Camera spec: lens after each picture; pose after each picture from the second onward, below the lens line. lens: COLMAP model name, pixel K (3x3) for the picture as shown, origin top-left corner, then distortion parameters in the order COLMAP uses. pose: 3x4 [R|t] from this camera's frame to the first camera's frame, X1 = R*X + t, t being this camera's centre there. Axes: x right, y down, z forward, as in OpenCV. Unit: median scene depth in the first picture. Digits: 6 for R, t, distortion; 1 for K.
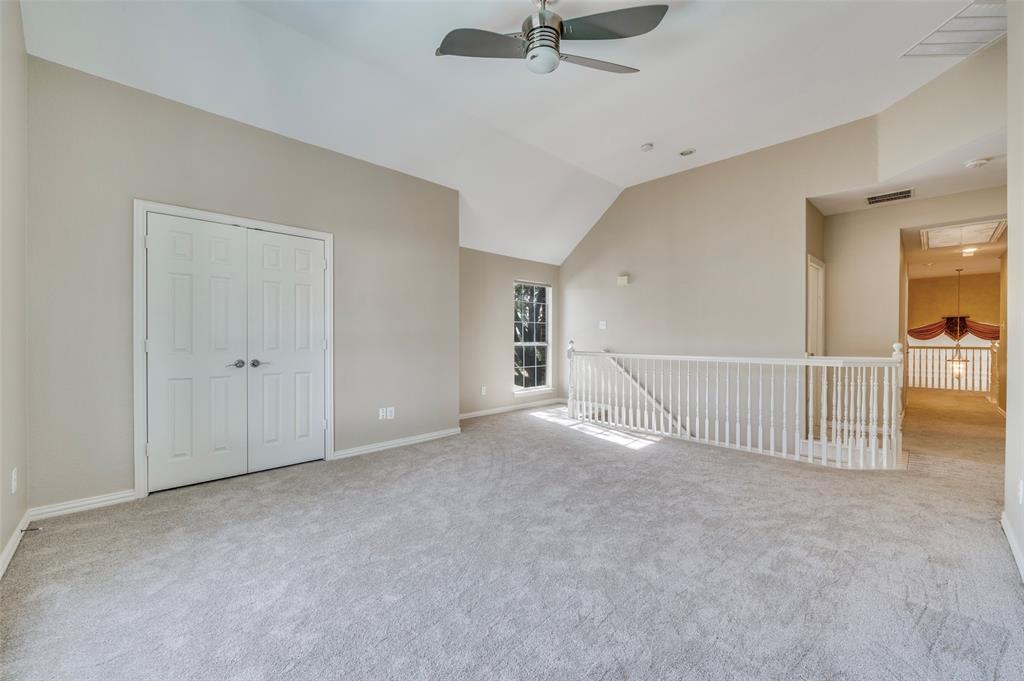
lens RADIAL K [[403.3, 0, 513.7], [0, 403.3, 338.9], [0, 0, 1]] dist [-0.004033, -0.000470]
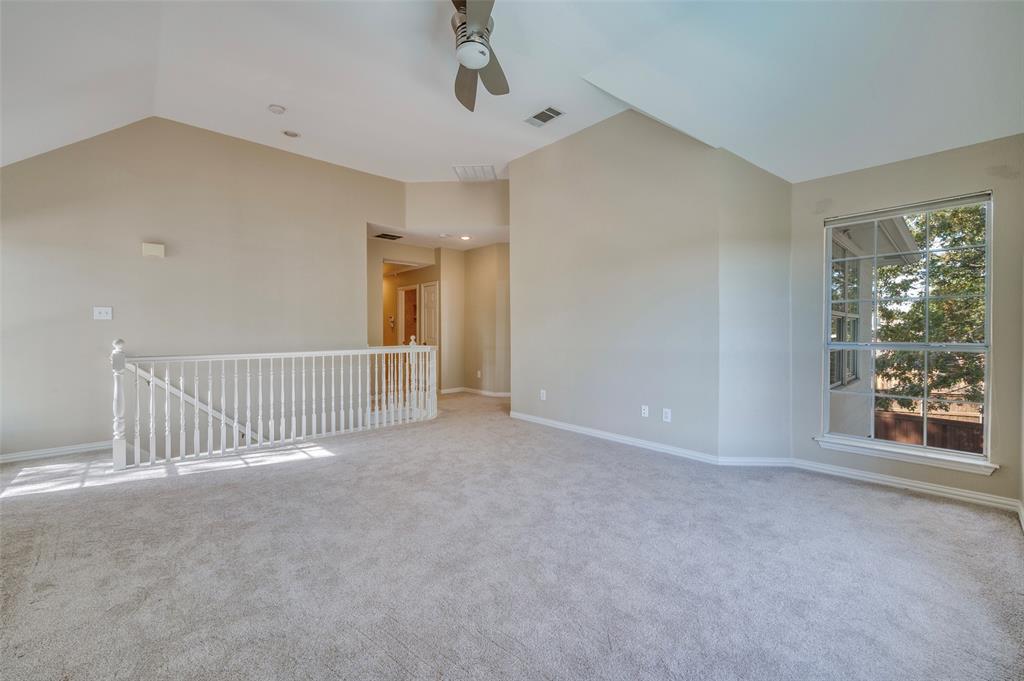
lens RADIAL K [[403.3, 0, 513.4], [0, 403.3, 335.4], [0, 0, 1]] dist [-0.004033, -0.000470]
pose [[0.029317, -0.011126, 0.999508, -0.518177], [0.009003, 0.999900, 0.010866, -0.002675], [-0.999530, 0.008680, 0.029415, 0.491828]]
